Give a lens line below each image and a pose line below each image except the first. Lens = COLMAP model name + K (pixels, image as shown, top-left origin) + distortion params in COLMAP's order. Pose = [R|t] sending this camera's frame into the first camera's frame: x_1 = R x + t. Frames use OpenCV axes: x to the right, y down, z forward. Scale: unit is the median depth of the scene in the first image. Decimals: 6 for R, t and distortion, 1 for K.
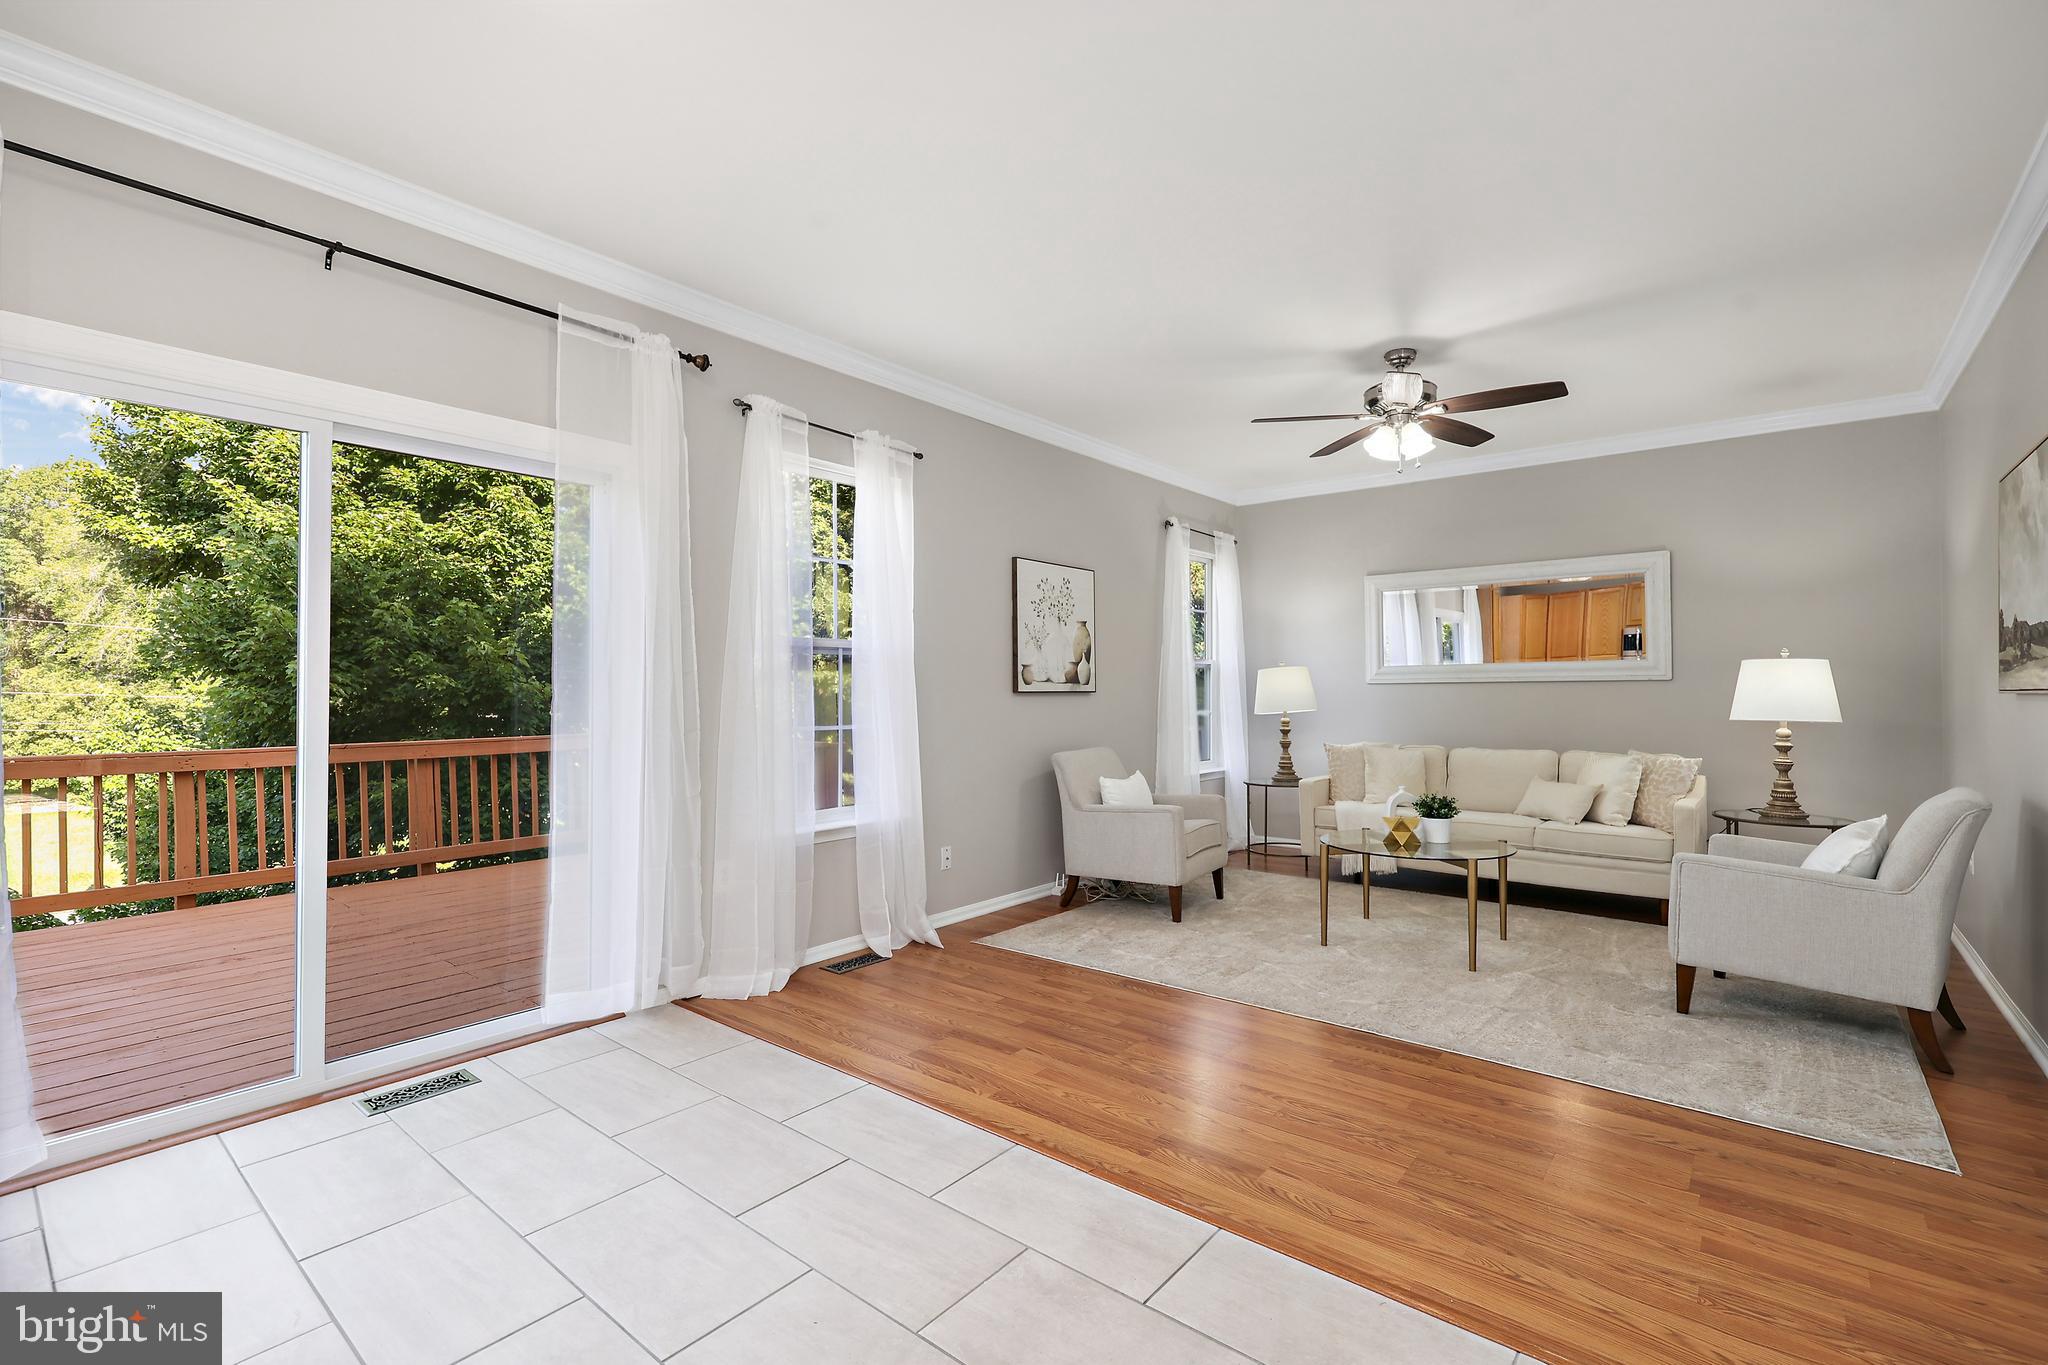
lens RADIAL K [[905.8, 0, 1024.0], [0, 905.8, 682.5], [0, 0, 1]] dist [0.002464, 0.000045]
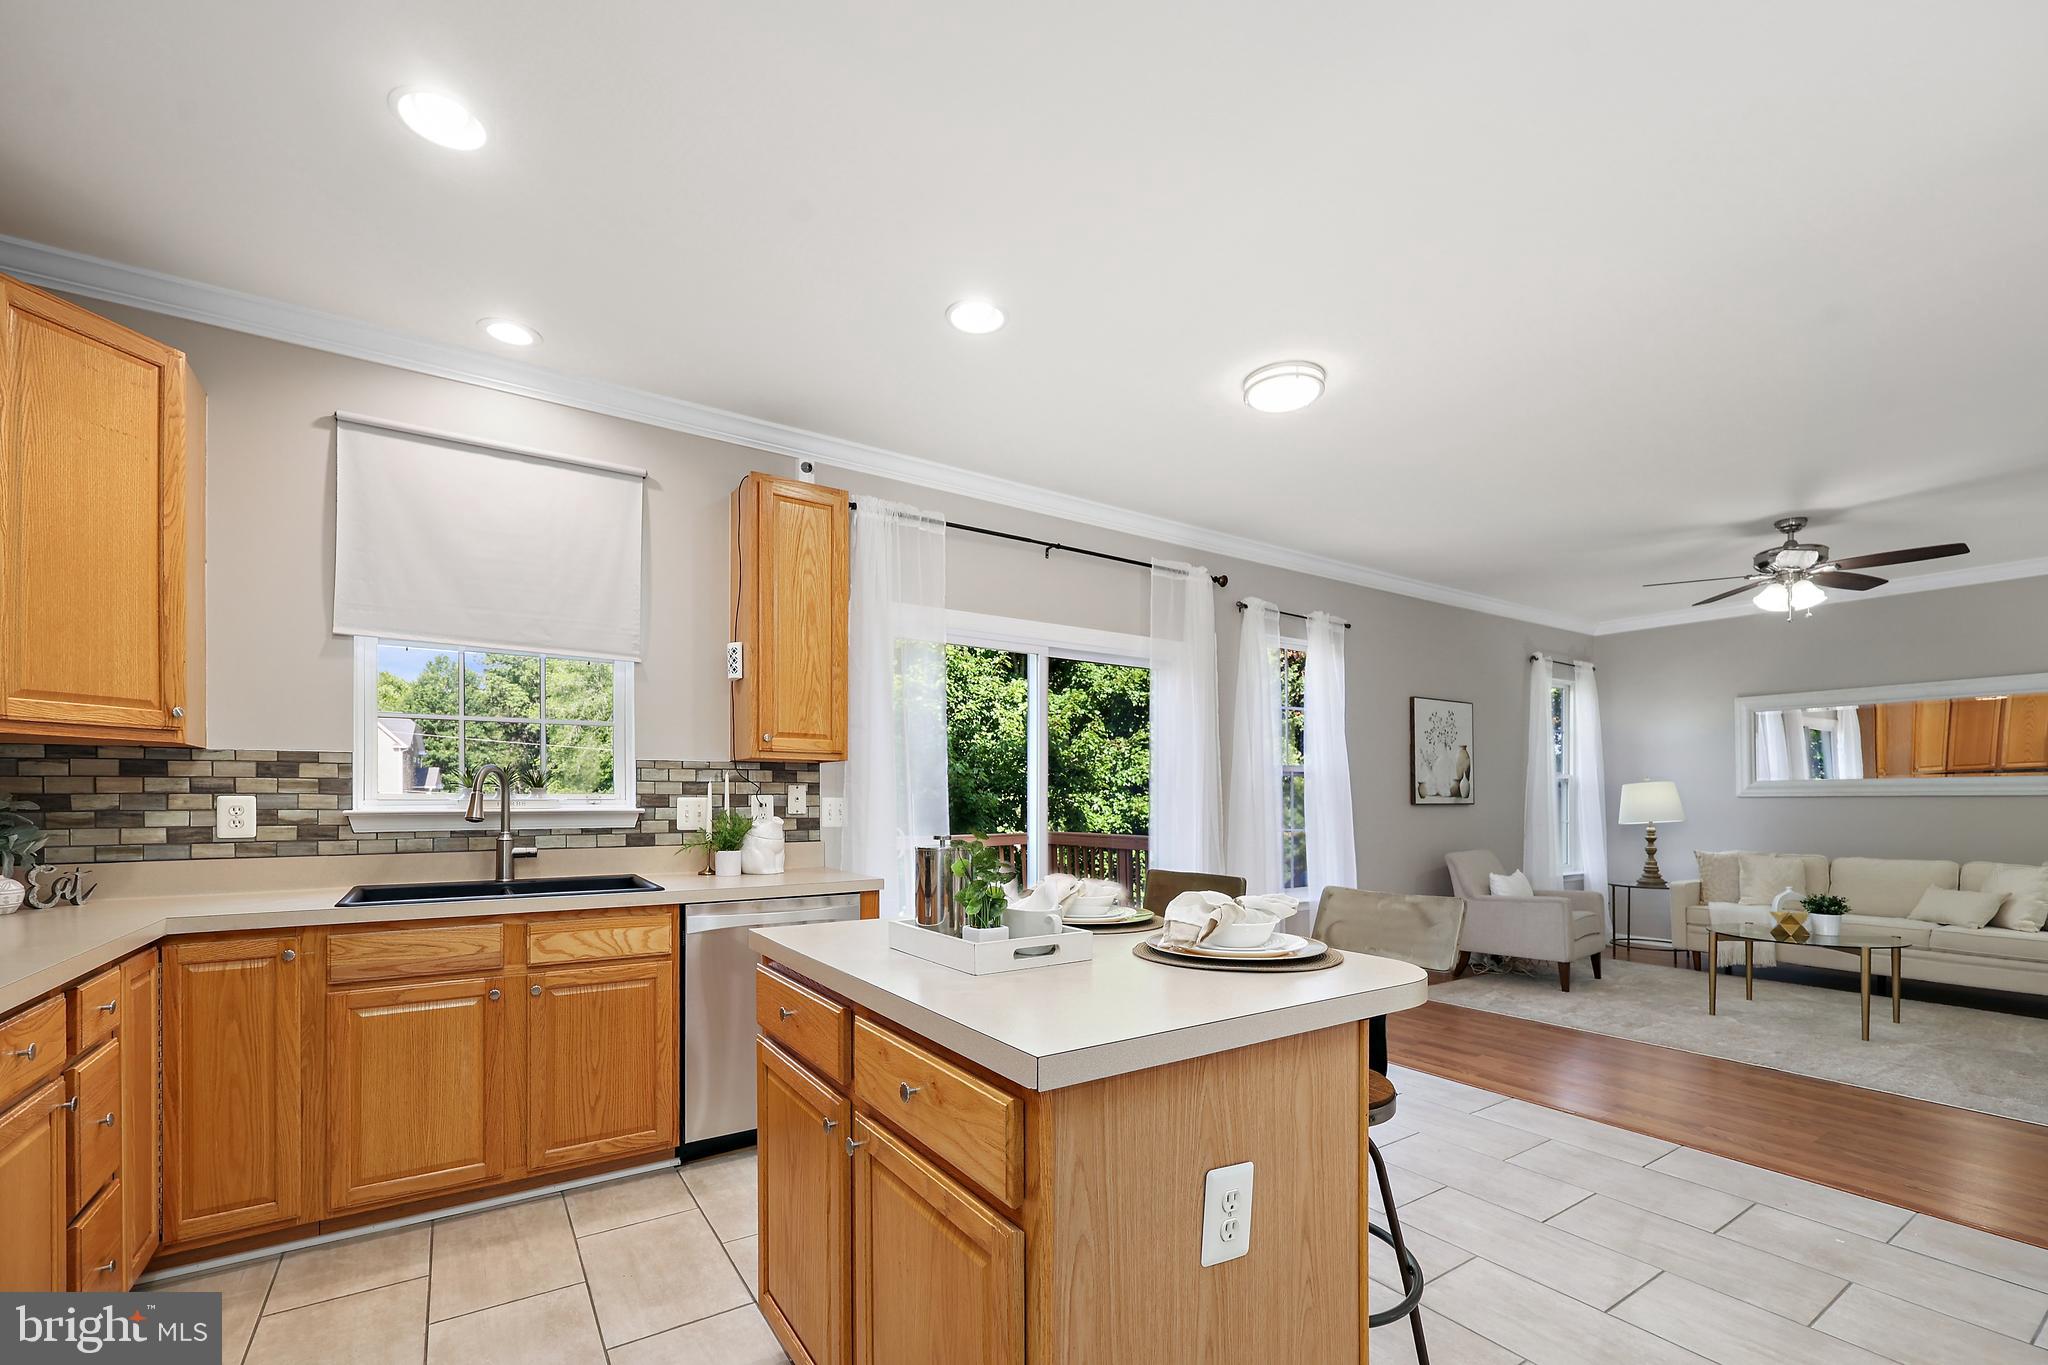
lens RADIAL K [[873.0, 0, 1019.4], [0, 873.0, 792.9], [0, 0, 1]] dist [-0.000164, -0.000038]
pose [[0.957078, 0.001652, -0.289827, -0.196673], [-0.000523, 0.999992, 0.003973, -0.010226], [0.289831, -0.003651, 0.957071, -0.347376]]
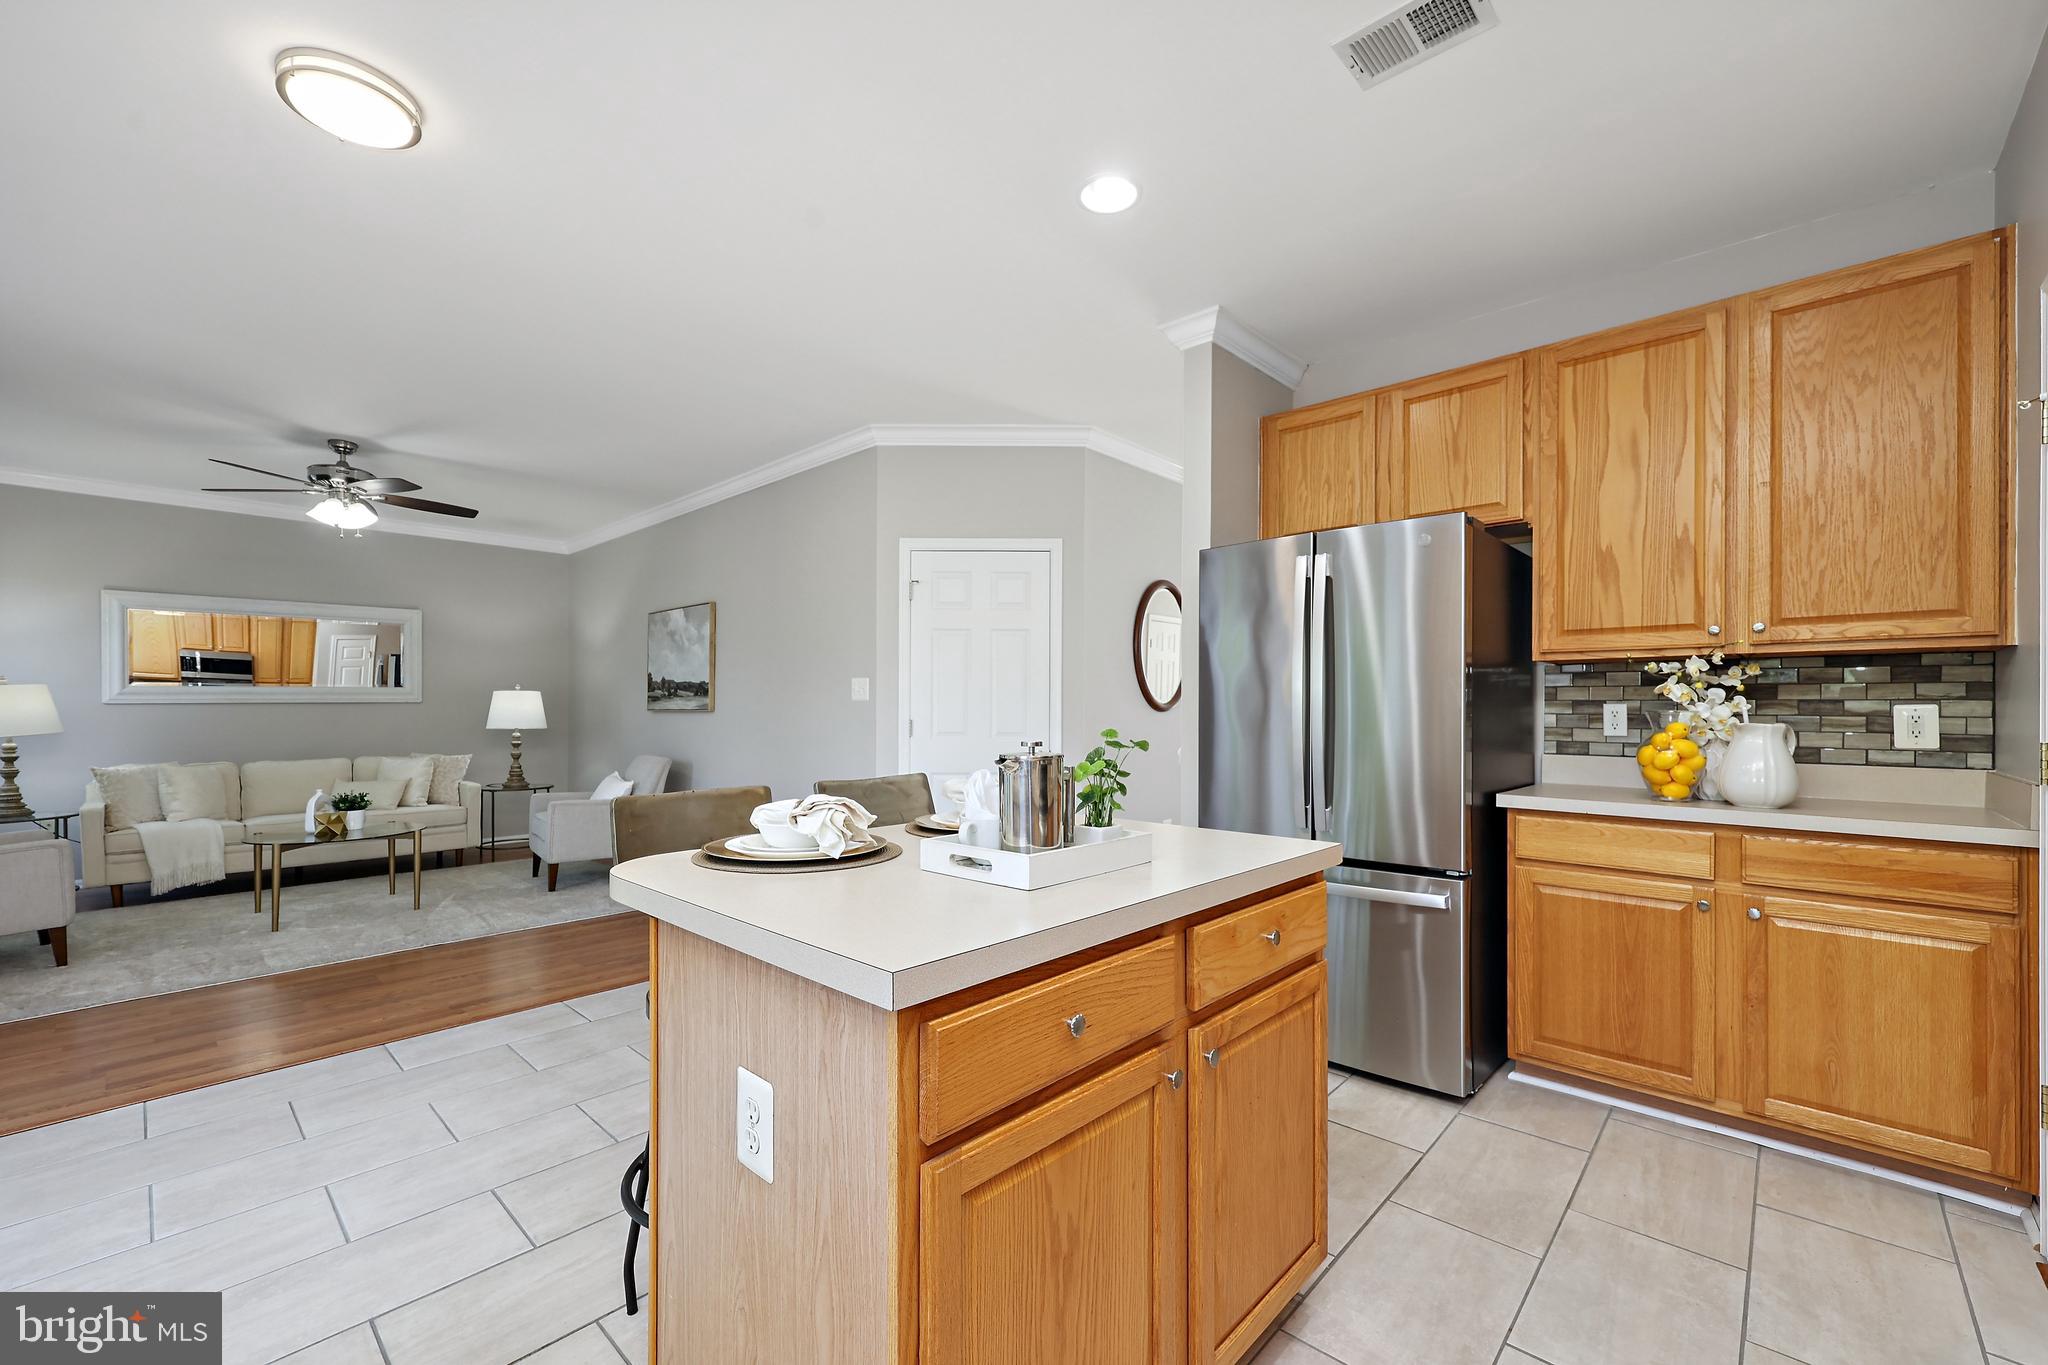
lens RADIAL K [[848.6, 0, 1046.7], [0, 848.6, 699.0], [0, 0, 1]] dist [-0.003021, -0.000305]
pose [[0.044940, 0.007709, 0.998960, -0.635303], [-0.007938, 0.999941, -0.007359, -0.006981], [-0.998958, -0.007599, 0.044999, -0.030605]]
